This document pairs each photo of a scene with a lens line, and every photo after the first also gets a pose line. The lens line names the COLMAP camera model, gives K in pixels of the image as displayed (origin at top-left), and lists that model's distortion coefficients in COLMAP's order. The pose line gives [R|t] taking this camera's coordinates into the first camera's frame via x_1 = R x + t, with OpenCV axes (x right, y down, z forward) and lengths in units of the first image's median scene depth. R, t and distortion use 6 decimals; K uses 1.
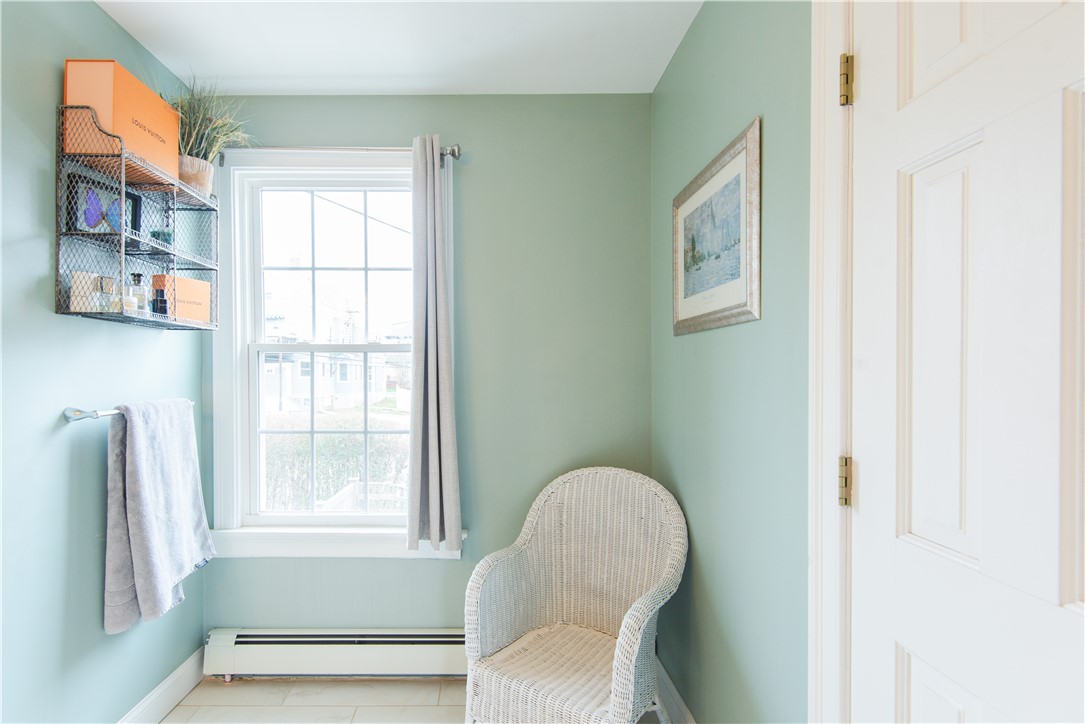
lens RADIAL K [[517.7, 0, 474.6], [0, 517.7, 376.8], [0, 0, 1]] dist [0.003880, -0.001776]
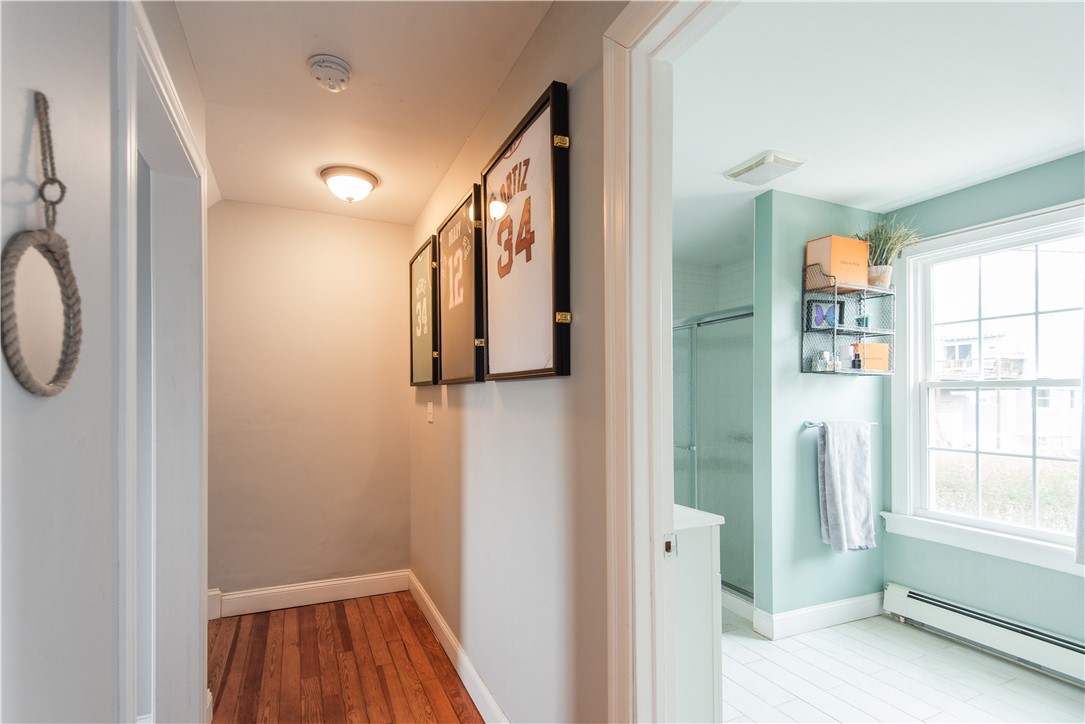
lens RADIAL K [[517.7, 0, 523.7], [0, 517.7, 397.2], [0, 0, 1]] dist [0.003880, -0.001776]
pose [[0.445902, -0.001706, -0.895080, 0.391889], [-0.012959, 0.999881, -0.008362, 0.000621], [0.894988, 0.015328, 0.445827, -0.665016]]
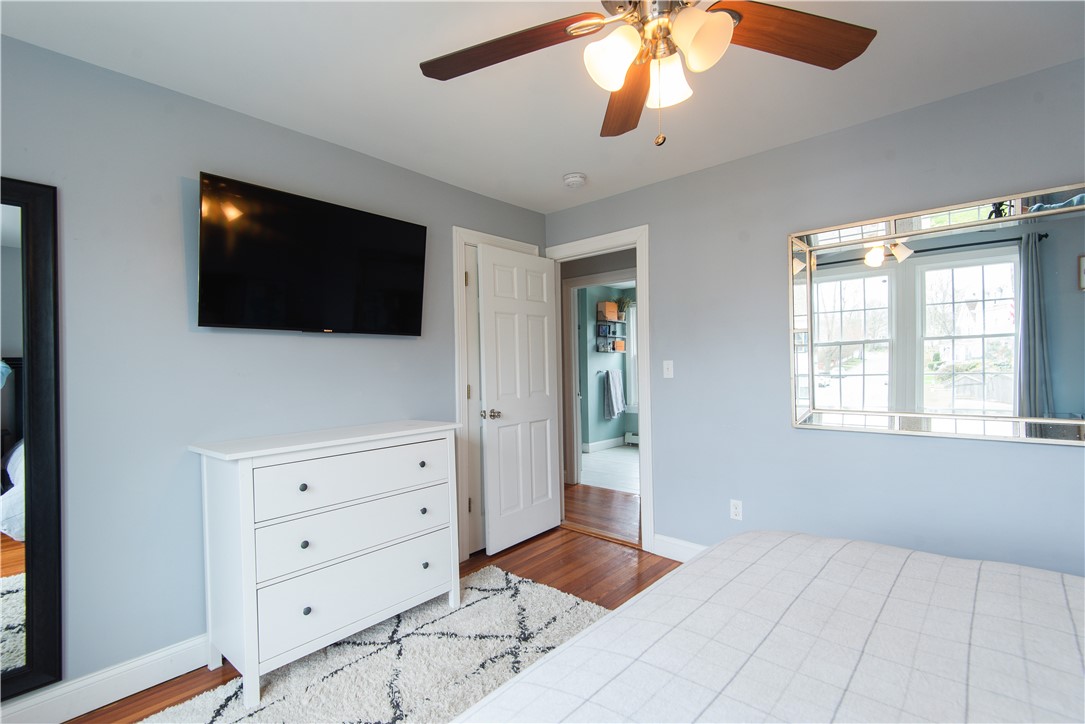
lens RADIAL K [[517.7, 0, 540.8], [0, 517.7, 372.1], [0, 0, 1]] dist [0.003880, -0.001776]
pose [[0.778156, -0.009446, -0.628000, 1.626990], [0.009061, 0.999952, -0.003814, 0.075587], [0.628006, -0.002722, 0.778204, -2.741942]]
